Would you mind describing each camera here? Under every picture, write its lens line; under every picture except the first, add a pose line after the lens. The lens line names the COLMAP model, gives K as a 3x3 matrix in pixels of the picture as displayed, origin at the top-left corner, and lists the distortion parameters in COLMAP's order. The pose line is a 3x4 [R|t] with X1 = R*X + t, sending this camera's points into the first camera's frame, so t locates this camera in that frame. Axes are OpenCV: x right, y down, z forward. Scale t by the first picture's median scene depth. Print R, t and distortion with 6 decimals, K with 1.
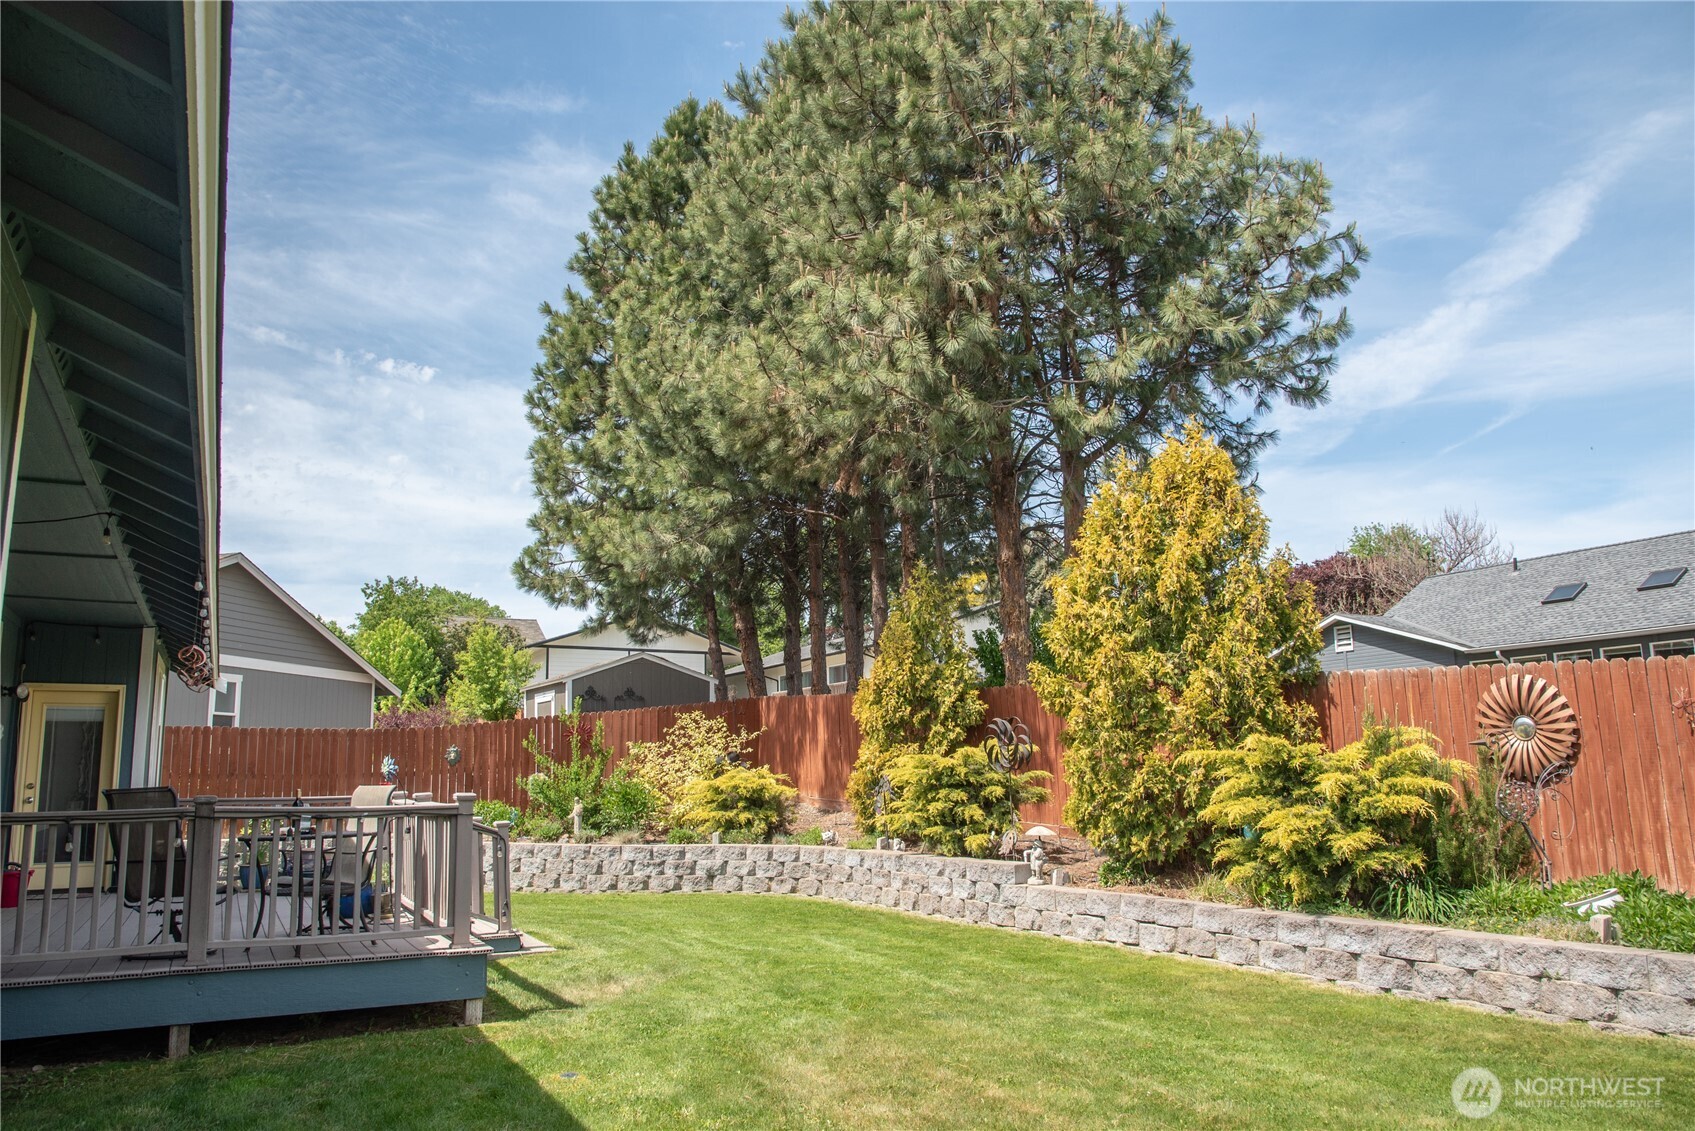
lens RADIAL K [[1219.6, 0, 847.7], [0, 1219.6, 567.5], [0, 0, 1]] dist [-0.061091, 0.009082]
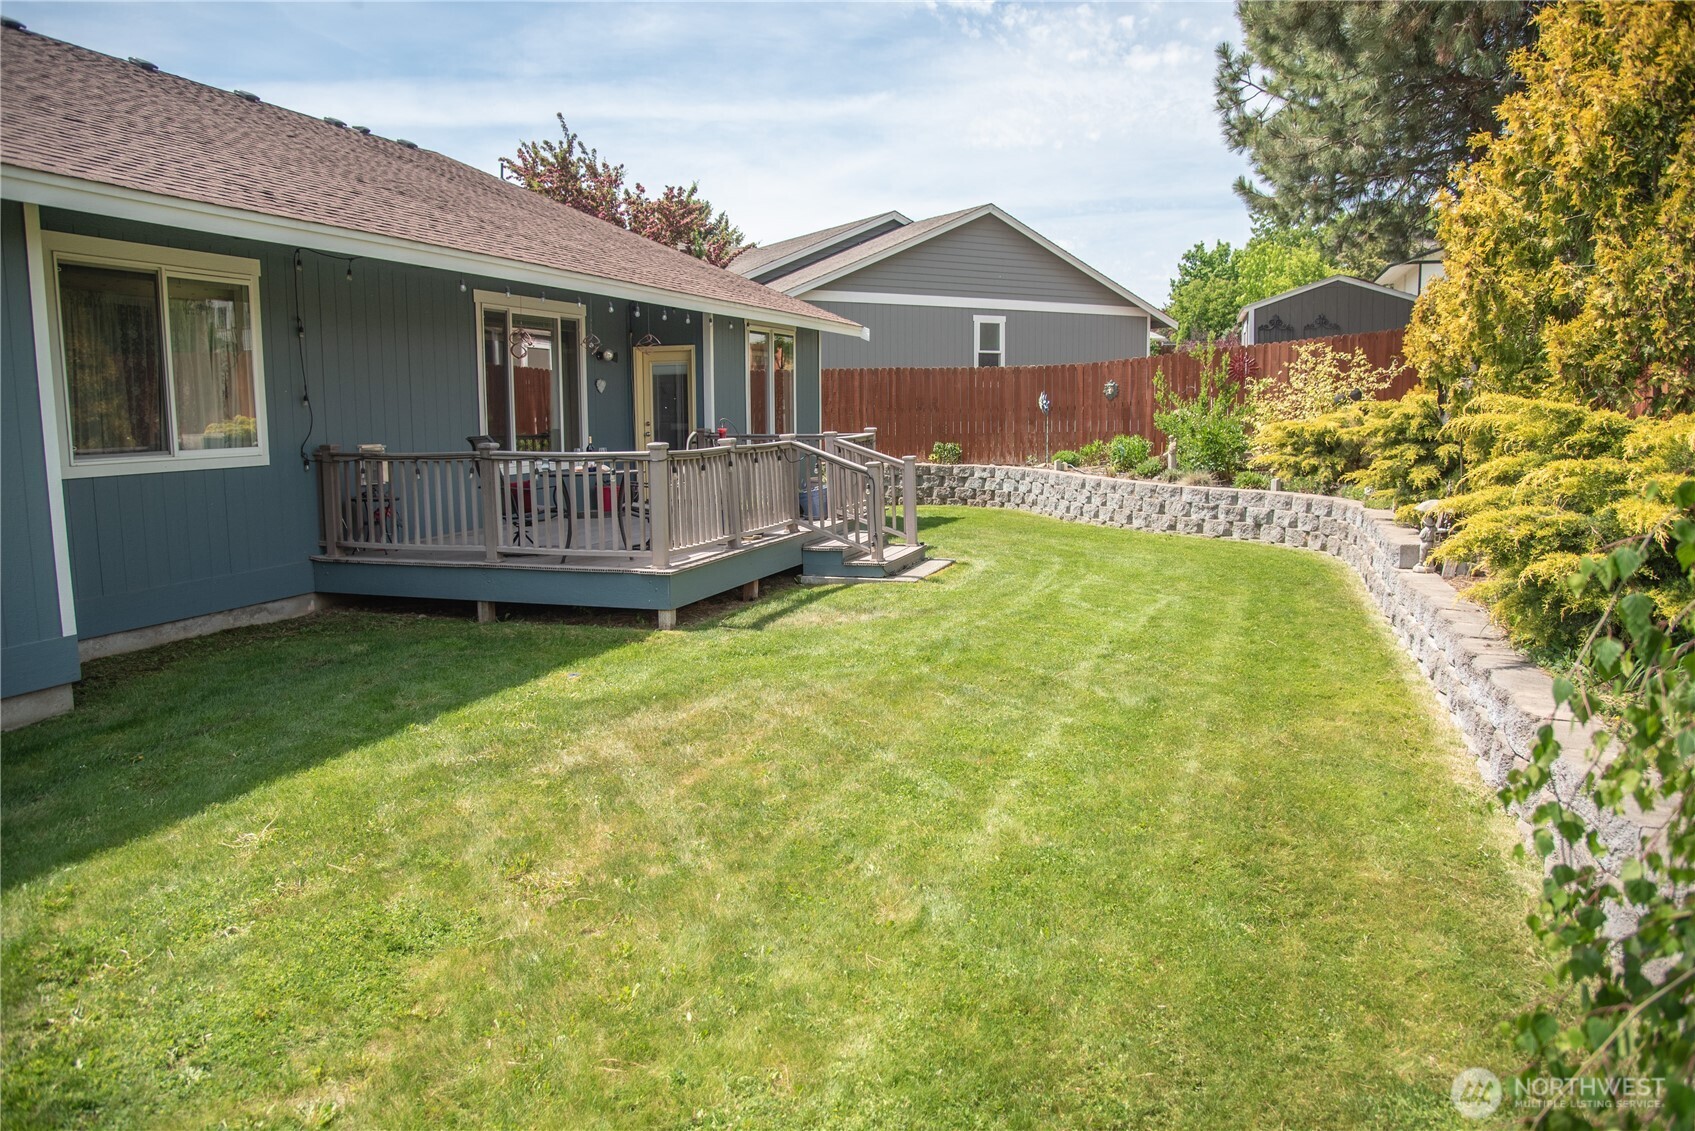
lens RADIAL K [[1219.6, 0, 849.1], [0, 1219.6, 563.8], [0, 0, 1]] dist [-0.061091, 0.009082]
pose [[0.688701, 0.105628, -0.717310, 0.339831], [0.118019, 0.959805, 0.254649, 0.008769], [0.715376, -0.260033, 0.648553, 0.161533]]
